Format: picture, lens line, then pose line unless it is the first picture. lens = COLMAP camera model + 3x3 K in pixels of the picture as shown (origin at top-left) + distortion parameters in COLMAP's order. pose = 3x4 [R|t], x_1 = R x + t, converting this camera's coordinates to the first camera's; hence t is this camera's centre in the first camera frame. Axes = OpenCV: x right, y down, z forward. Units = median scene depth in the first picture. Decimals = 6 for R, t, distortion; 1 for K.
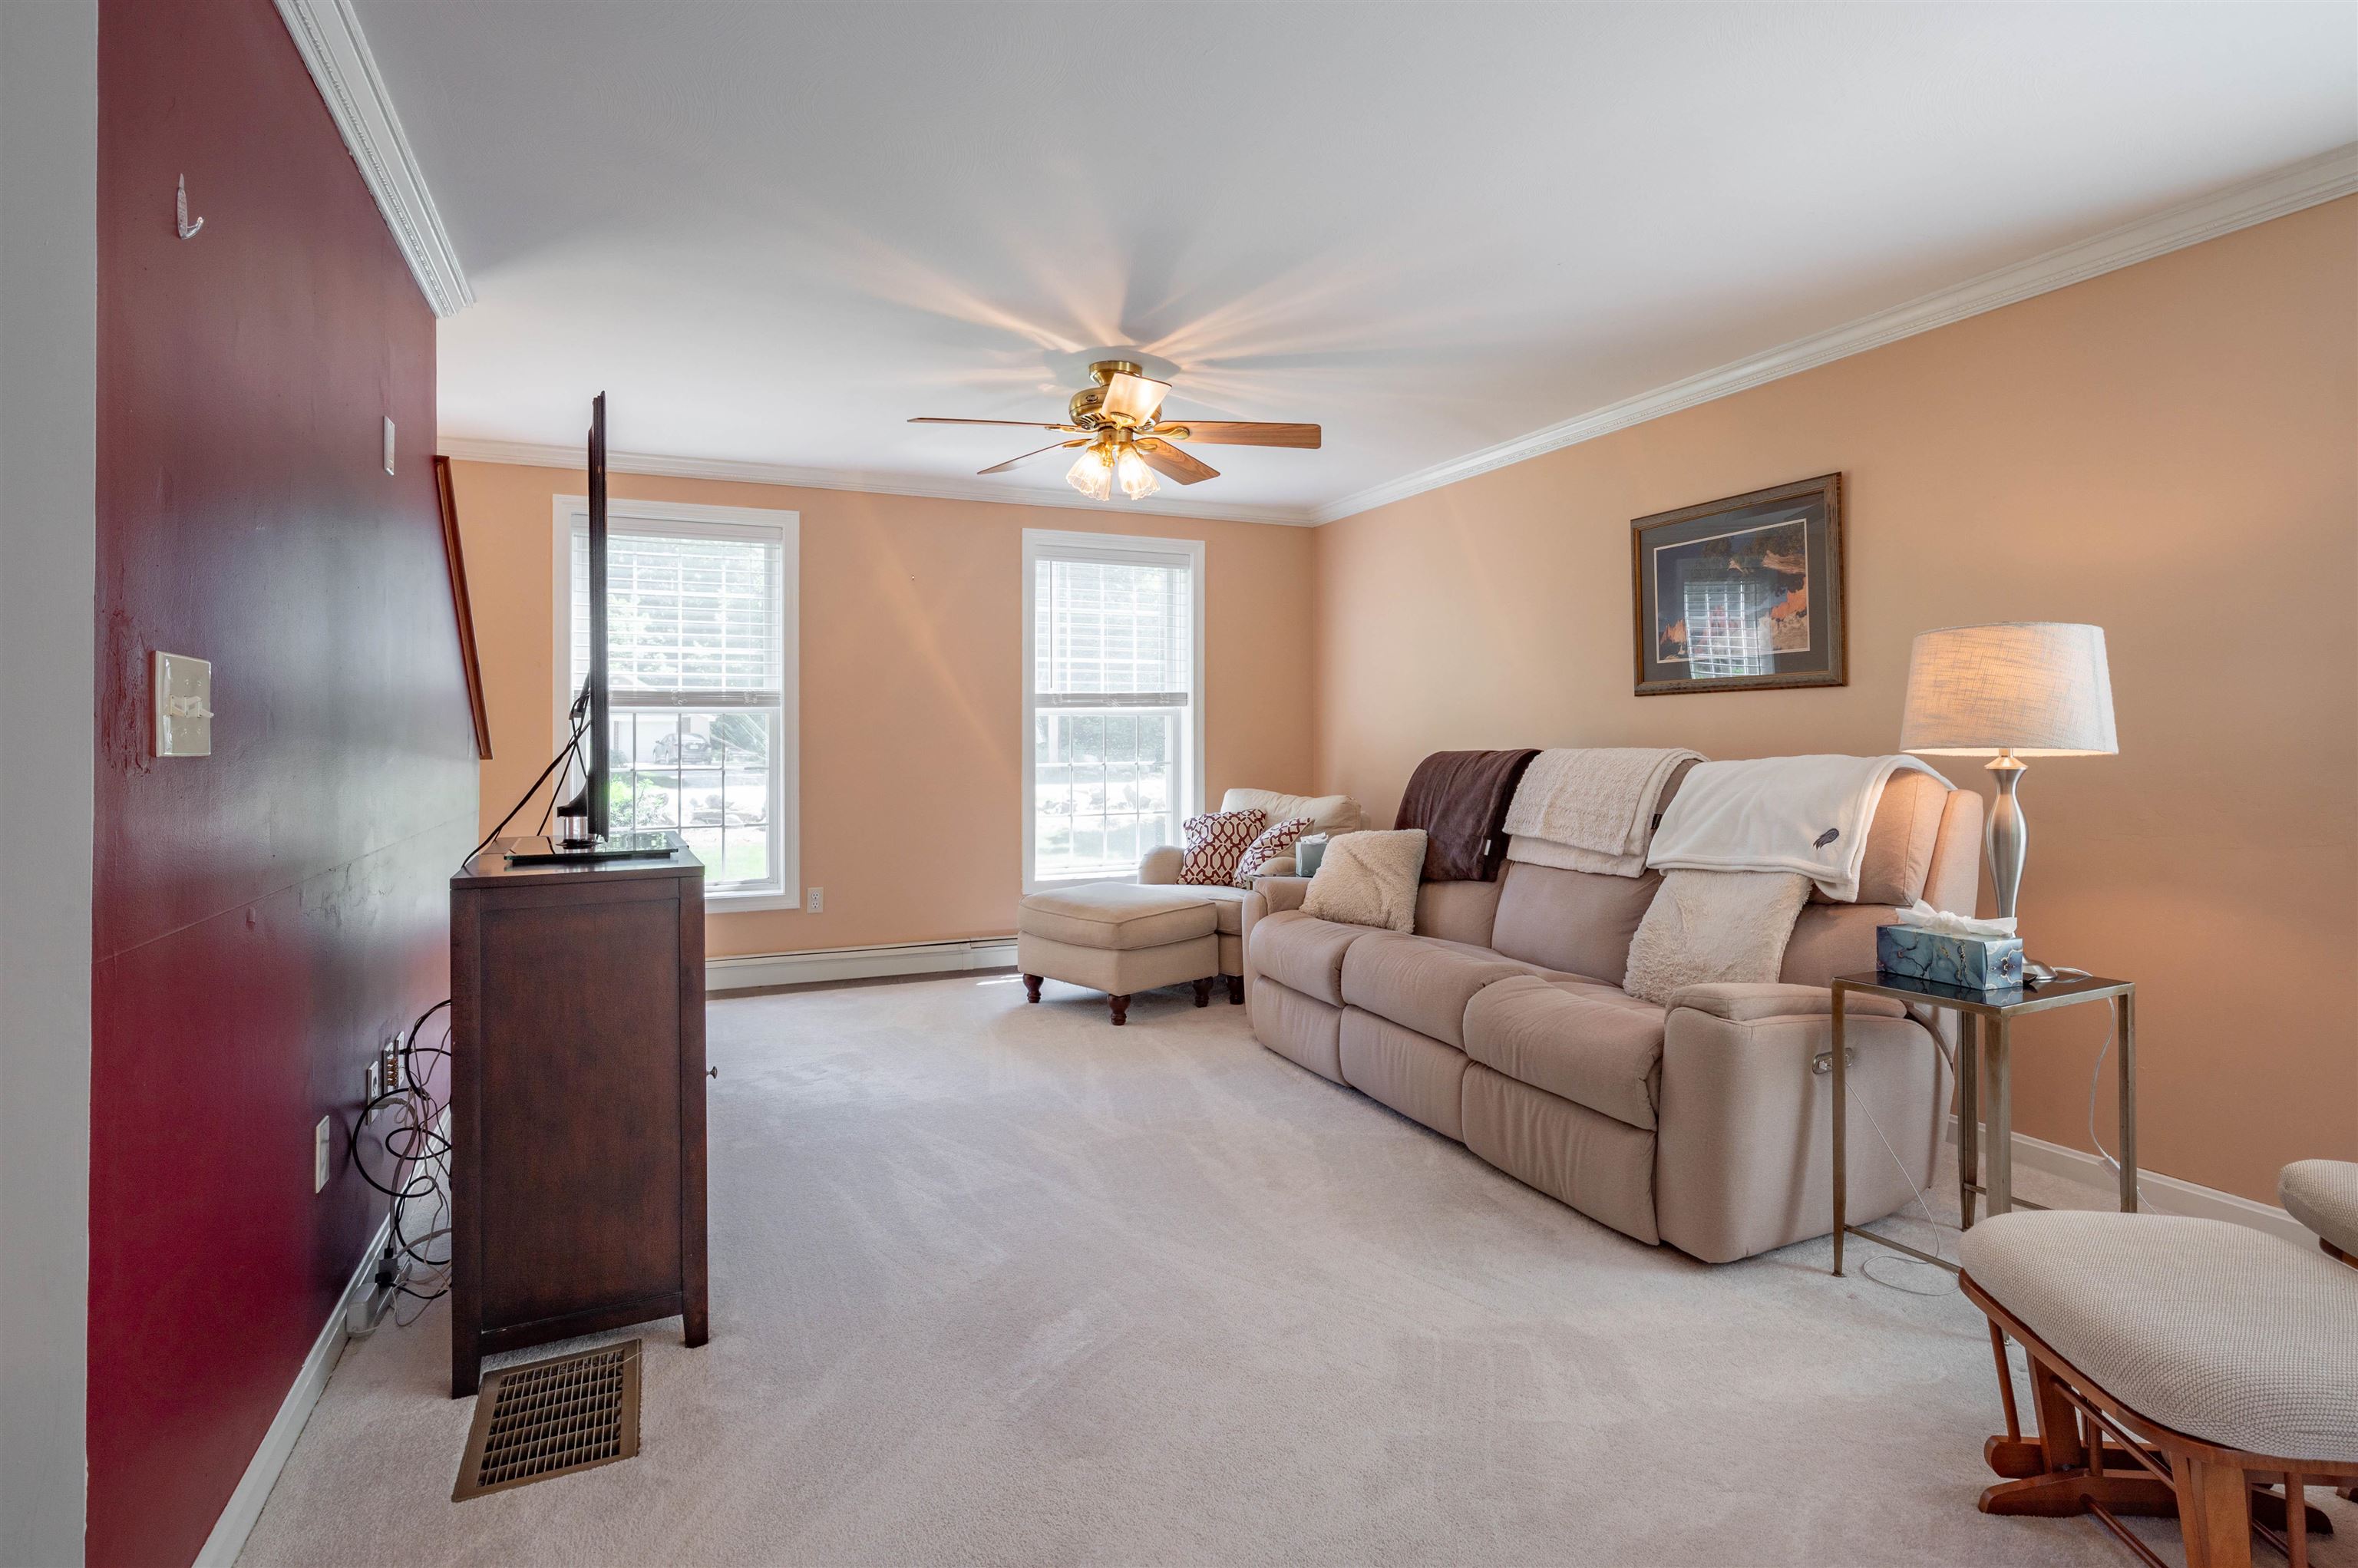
lens RADIAL K [[1186.6, 0, 1193.1], [0, 1186.6, 732.0], [0, 0, 1]] dist [-0.001160, 0.000557]
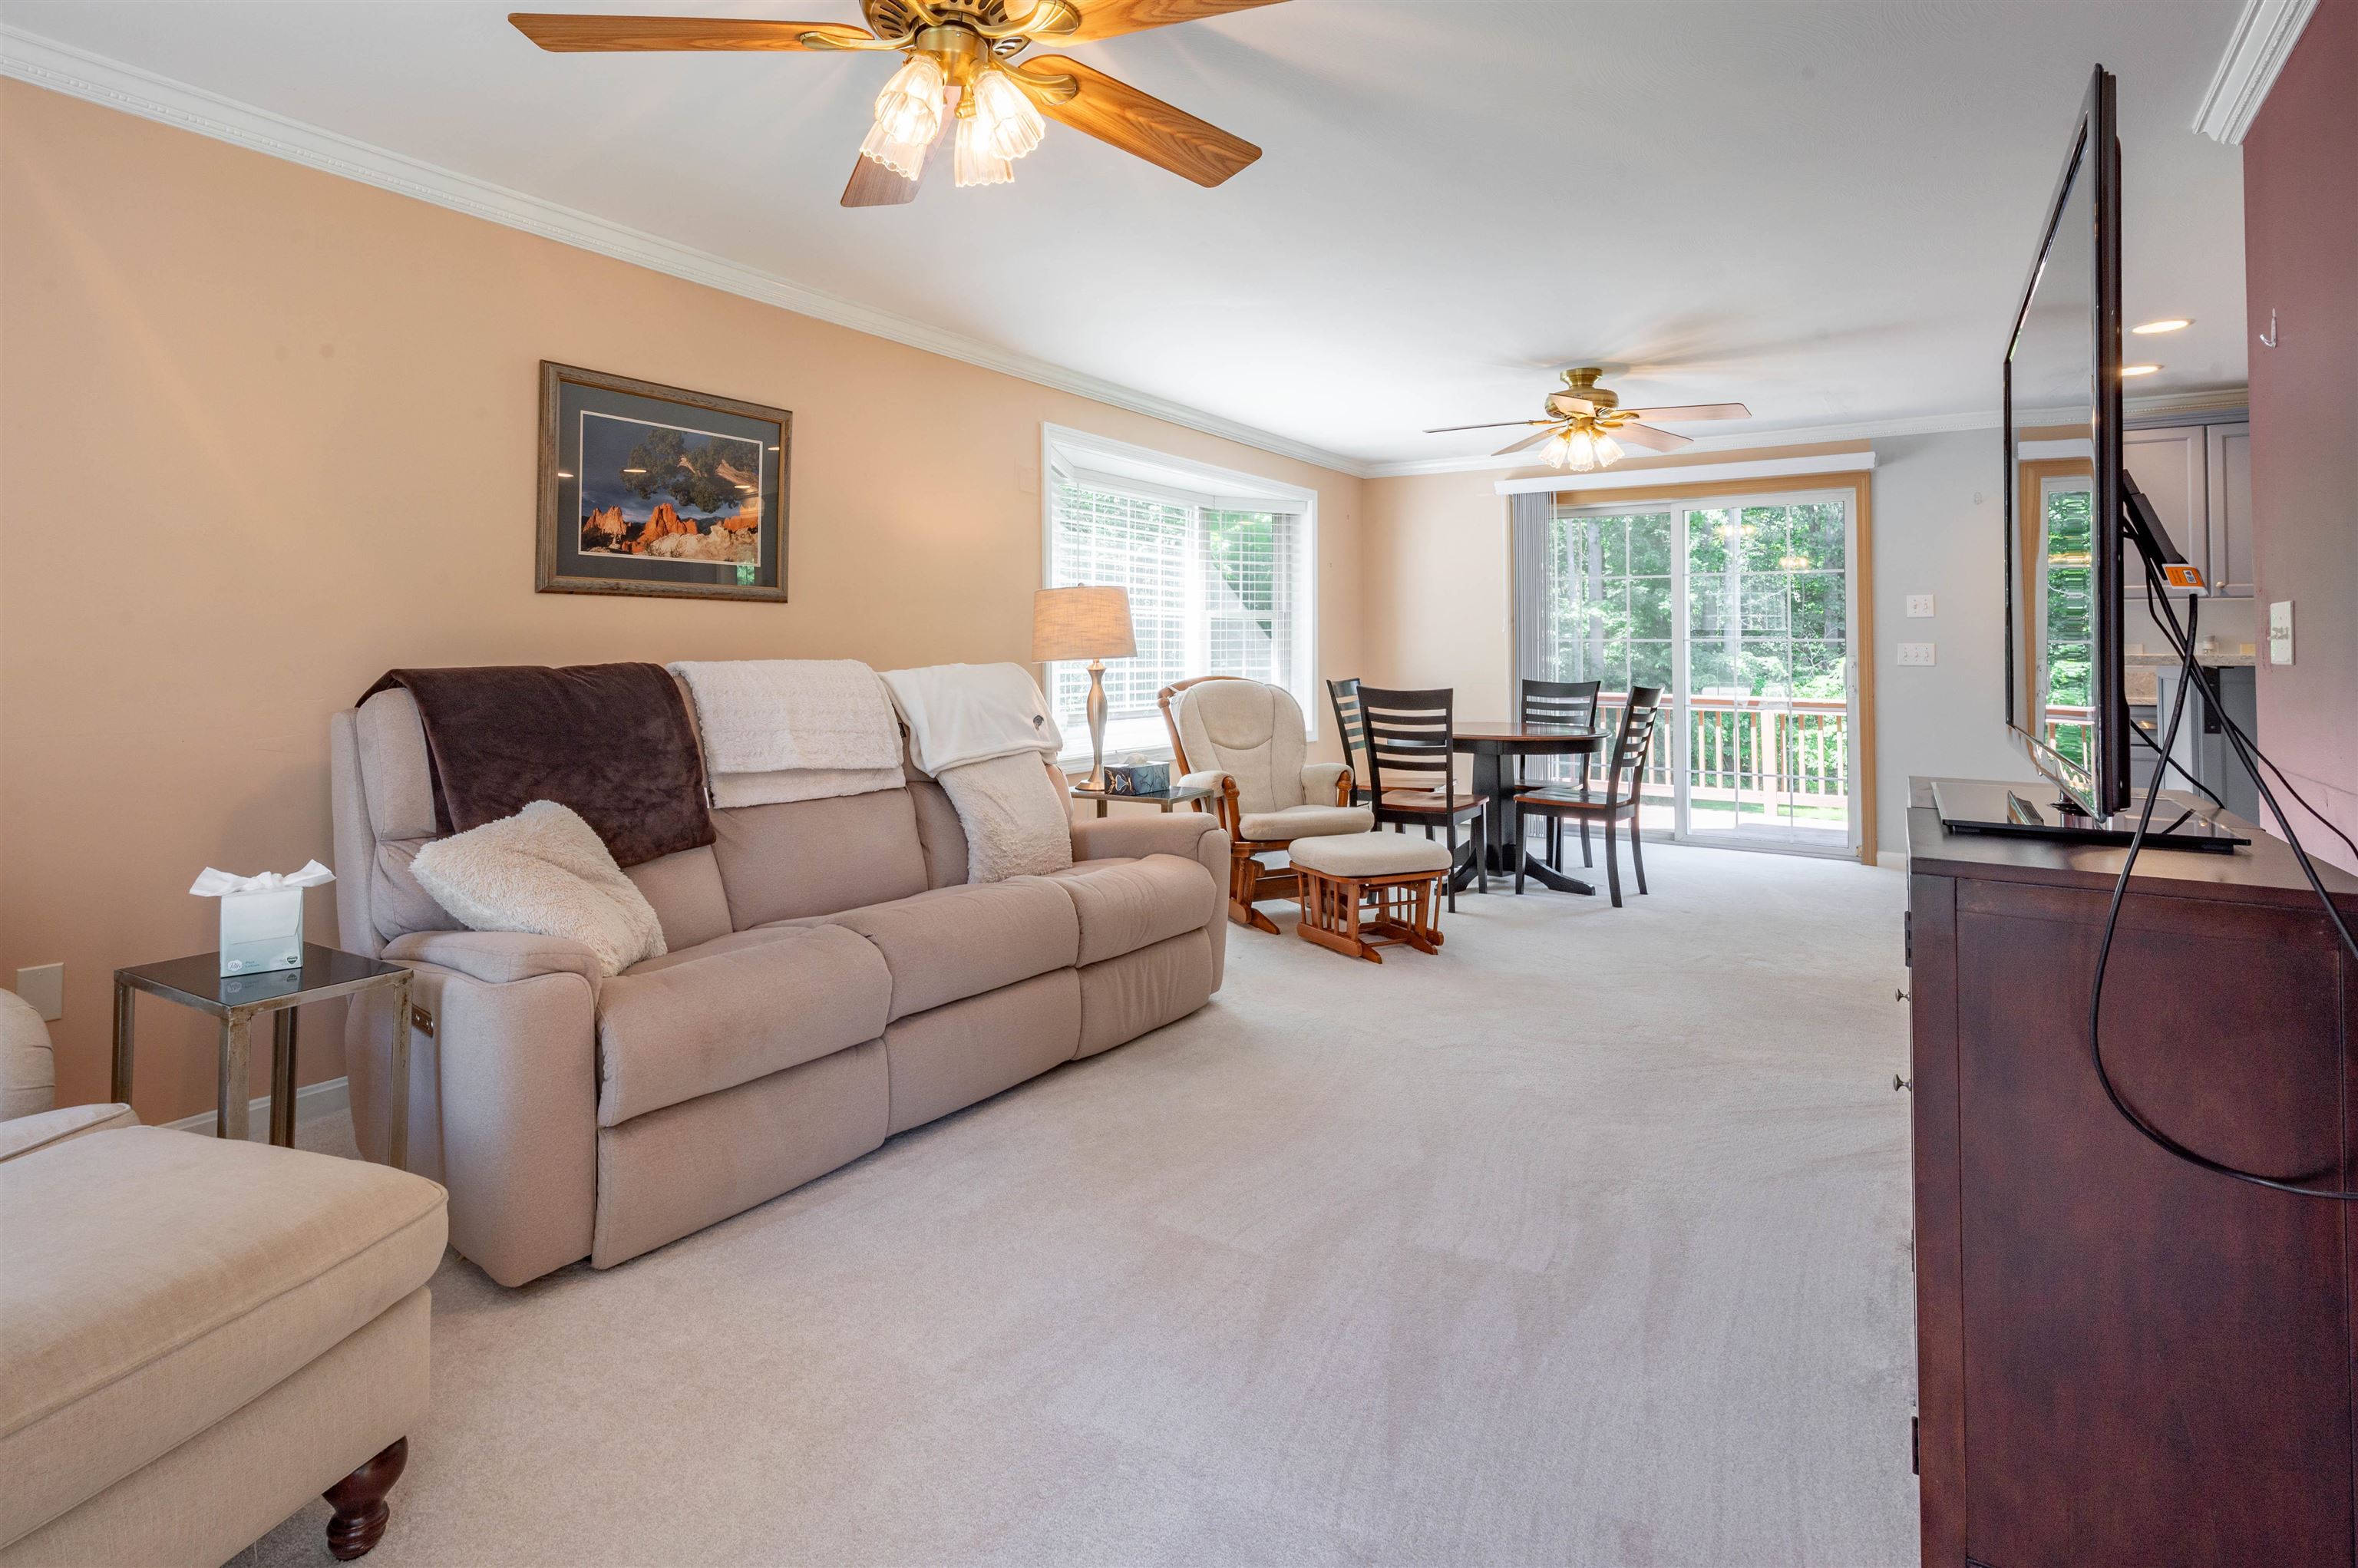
lens RADIAL K [[1164.4, 0, 1173.9], [0, 1164.4, 626.8], [0, 0, 1]] dist [-0.000116, -0.000039]
pose [[-0.522106, 0.017414, 0.852703, -0.573489], [-0.010297, 0.999590, -0.026719, 0.008828], [-0.852818, -0.022730, -0.521713, 1.261884]]
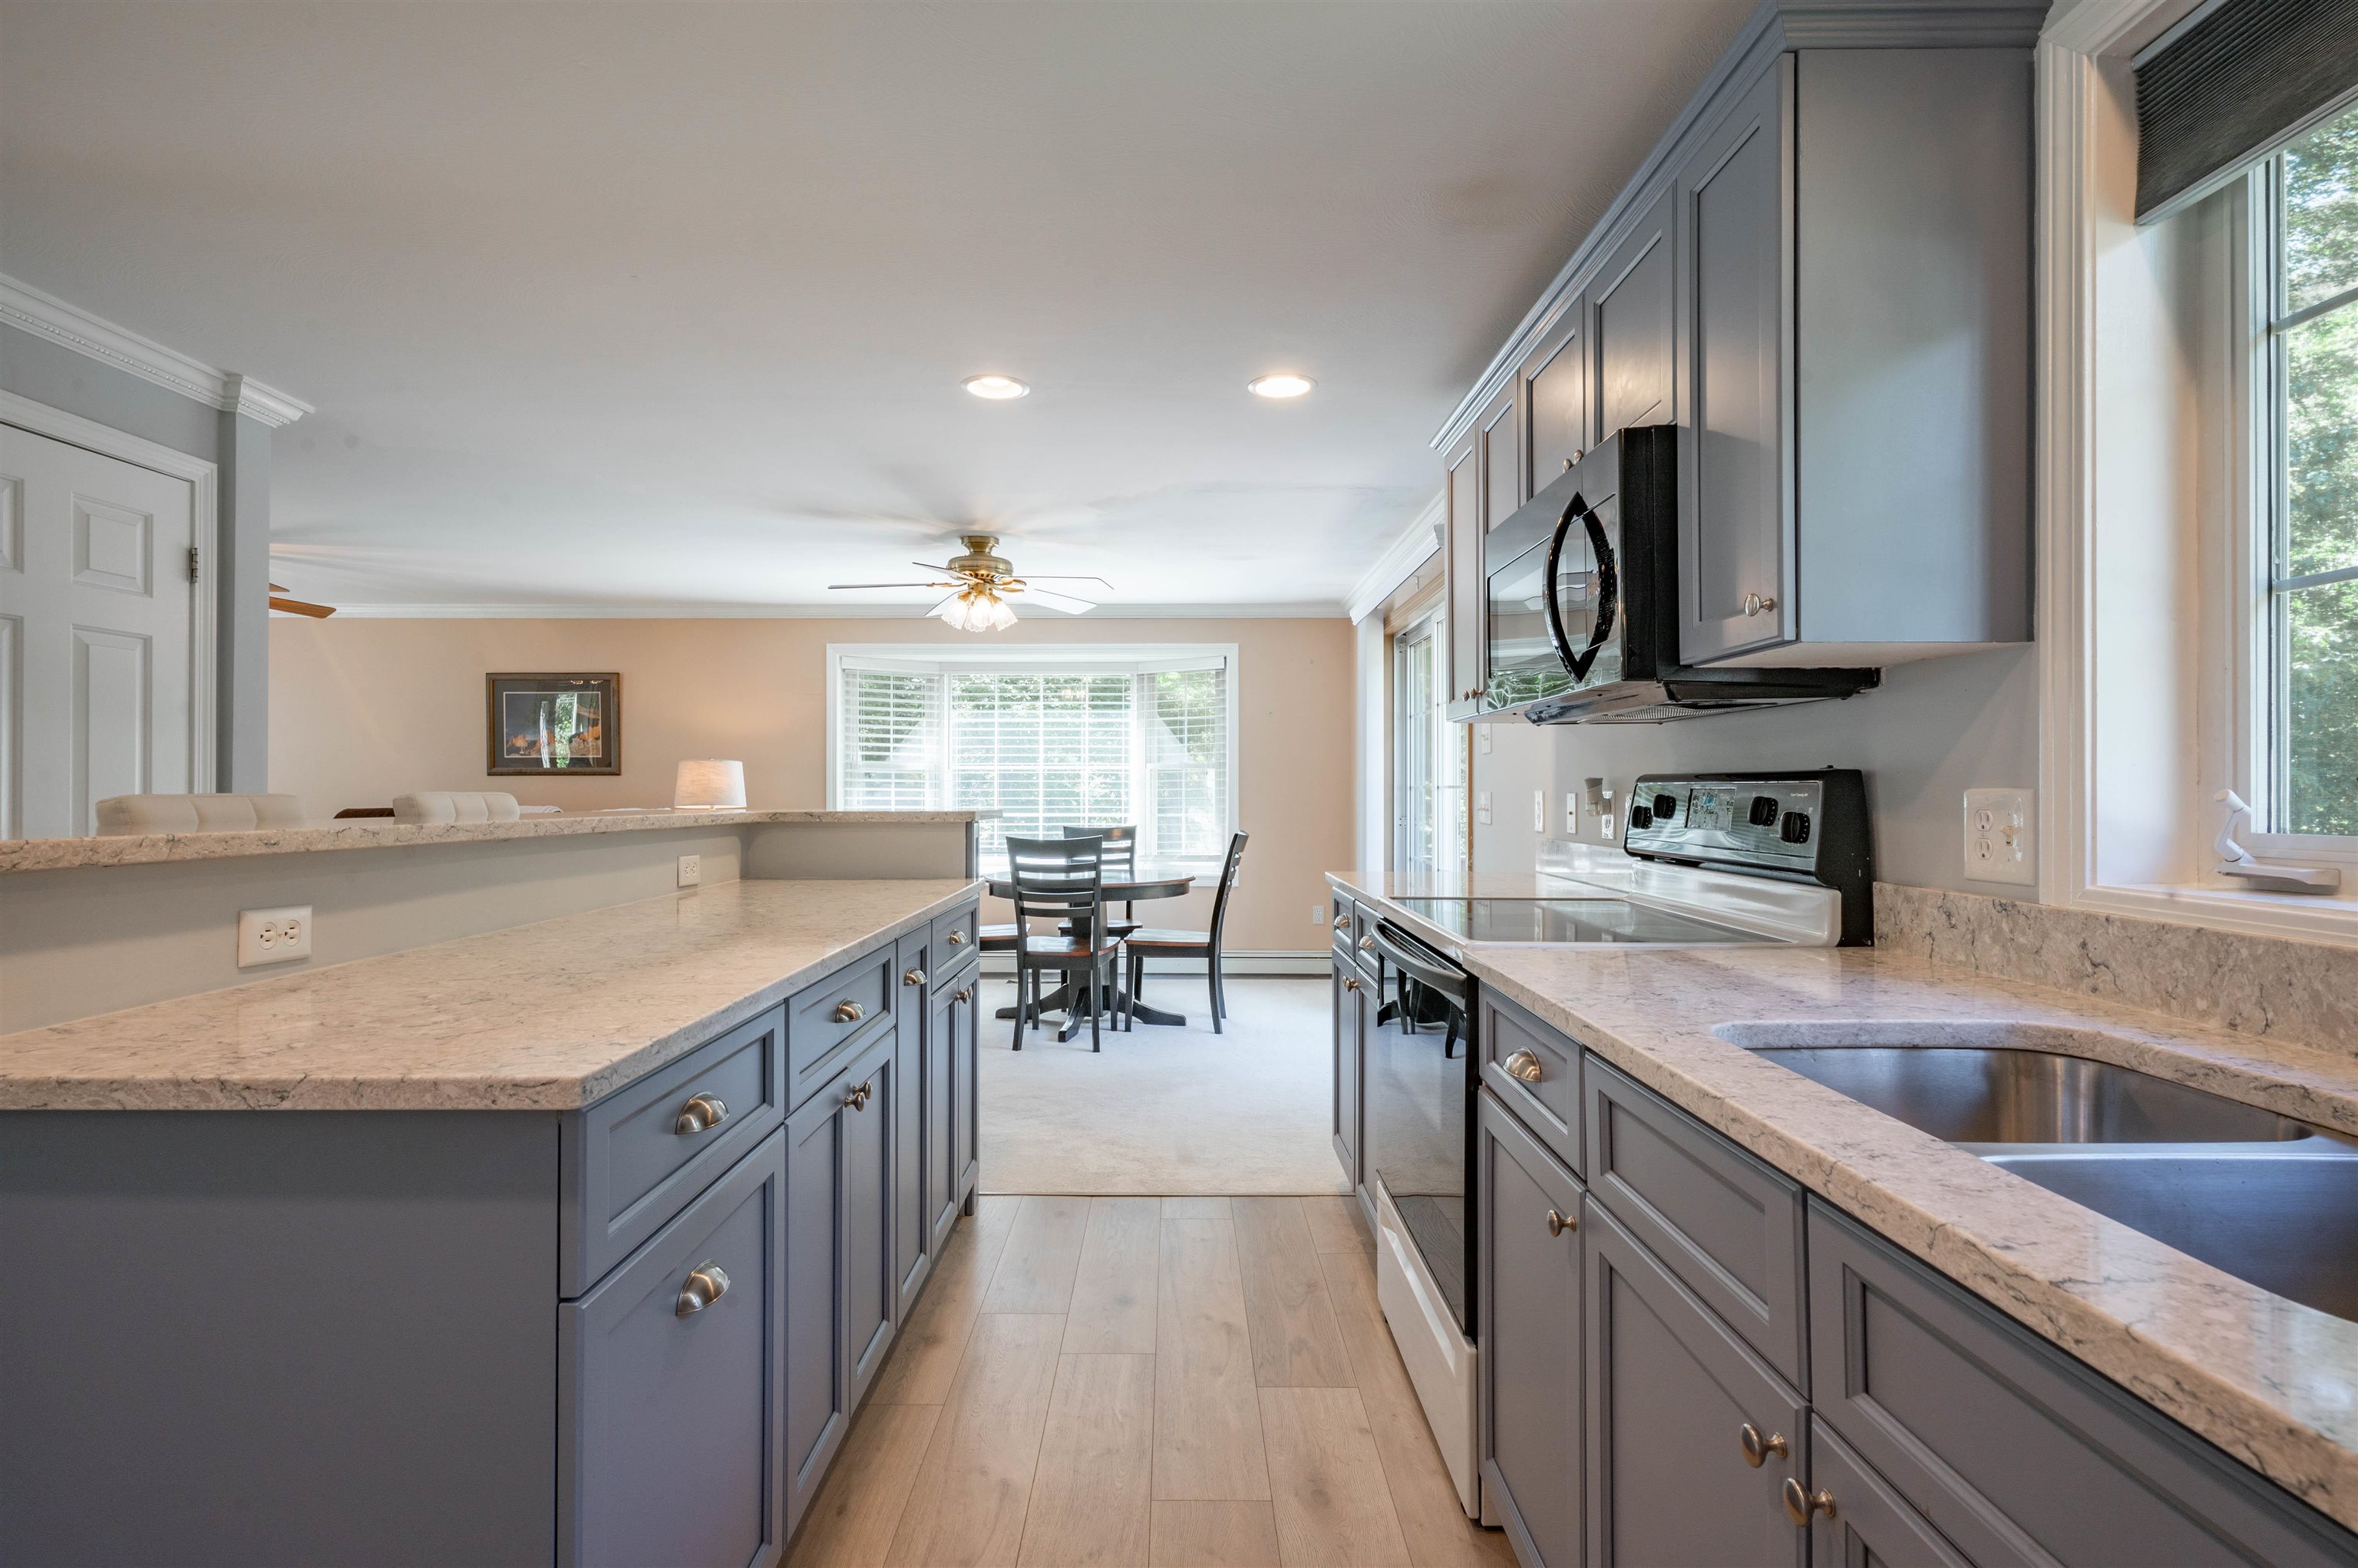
lens RADIAL K [[1125.0, 0, 1172.2], [0, 1125.0, 785.4], [0, 0, 1]] dist [0.000747, 0.000091]
pose [[0.418209, 0.007529, 0.908319, -0.851127], [-0.009183, 0.999950, -0.004060, -0.021575], [-0.908304, -0.006643, 0.418257, -0.722174]]
